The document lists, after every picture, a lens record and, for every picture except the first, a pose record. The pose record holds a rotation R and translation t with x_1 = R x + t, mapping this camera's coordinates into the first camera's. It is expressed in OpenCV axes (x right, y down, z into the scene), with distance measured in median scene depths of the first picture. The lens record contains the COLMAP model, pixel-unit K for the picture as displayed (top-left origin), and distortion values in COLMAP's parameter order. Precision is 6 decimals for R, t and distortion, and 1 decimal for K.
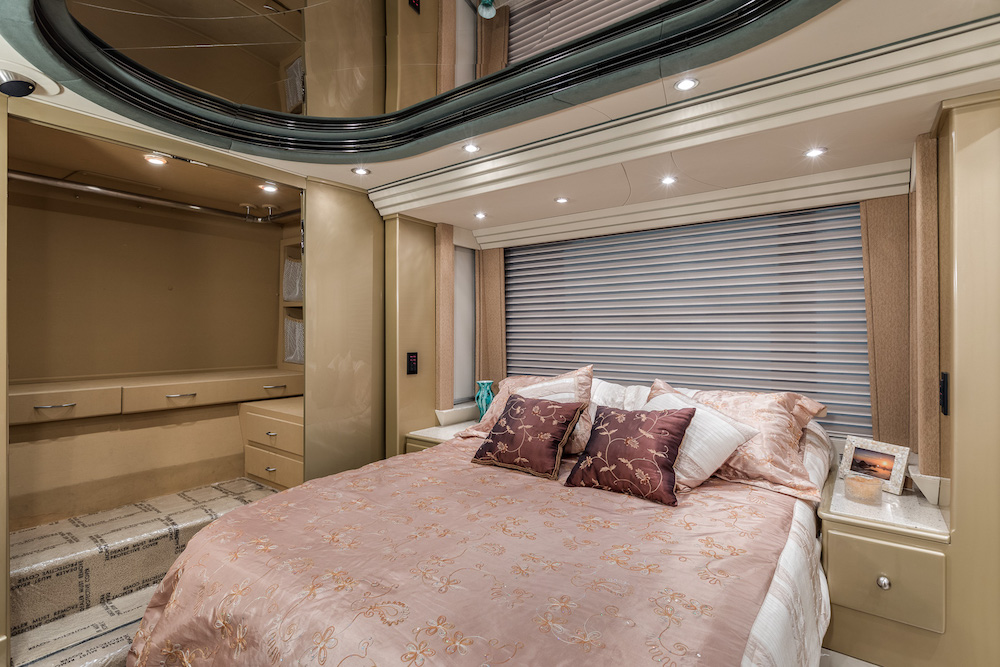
lens RADIAL K [[461.6, 0, 506.7], [0, 461.6, 332.1], [0, 0, 1]] dist [-0.003791, -0.000519]
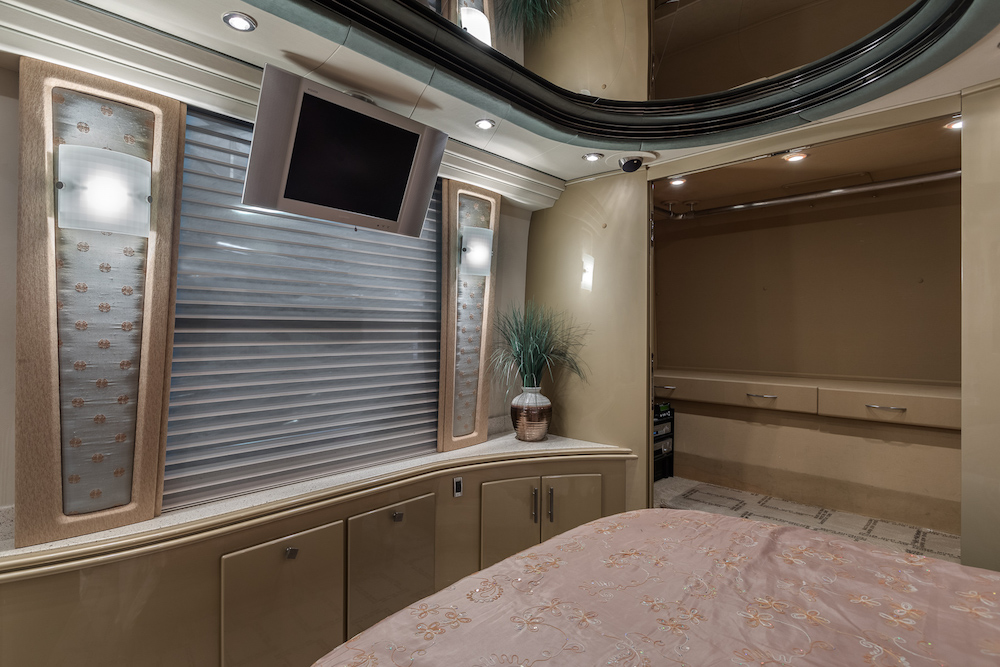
lens RADIAL K [[506.2, 0, 494.9], [0, 506.2, 333.5], [0, 0, 1]] dist [0.001825, -0.003442]
pose [[-0.130131, 0.002612, -0.991493, 0.363316], [-0.002805, 0.999992, 0.003002, 0.000442], [0.991493, 0.003172, -0.130122, 0.469848]]
